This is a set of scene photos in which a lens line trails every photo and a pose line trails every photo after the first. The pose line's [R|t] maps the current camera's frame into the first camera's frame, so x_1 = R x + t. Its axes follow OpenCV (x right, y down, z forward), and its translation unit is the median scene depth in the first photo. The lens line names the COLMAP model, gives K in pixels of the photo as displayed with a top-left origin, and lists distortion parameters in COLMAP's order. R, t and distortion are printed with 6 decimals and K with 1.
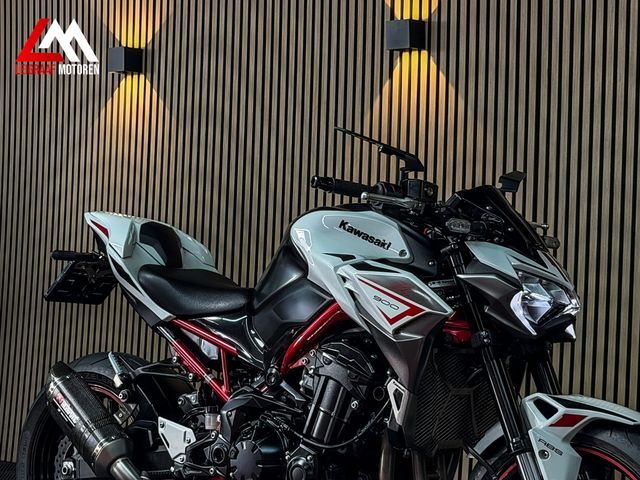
lens RADIAL K [[1424.5, 0, 320.0], [0, 1424.5, 240.0], [0, 0, 1]] dist [0.094764, 0.564114]
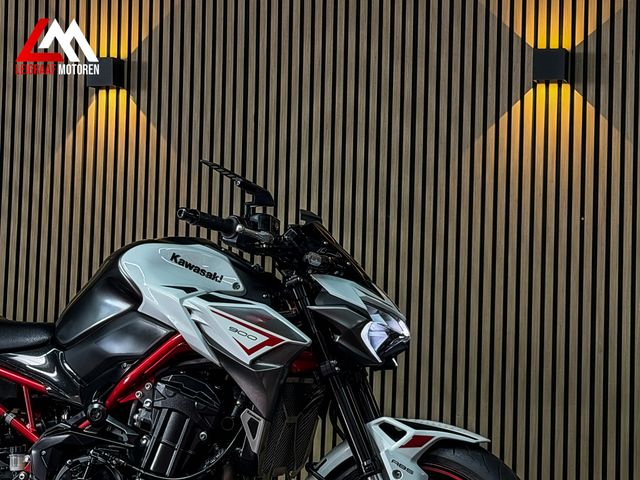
lens RADIAL K [[1424.5, 0, 320.0], [0, 1424.5, 240.0], [0, 0, 1]] dist [0.094764, 0.564114]
pose [[0.924836, 0.017011, 0.379986, -0.279950], [-0.004381, 0.999410, -0.034078, 0.011051], [-0.380341, 0.029851, 0.924364, 0.031513]]
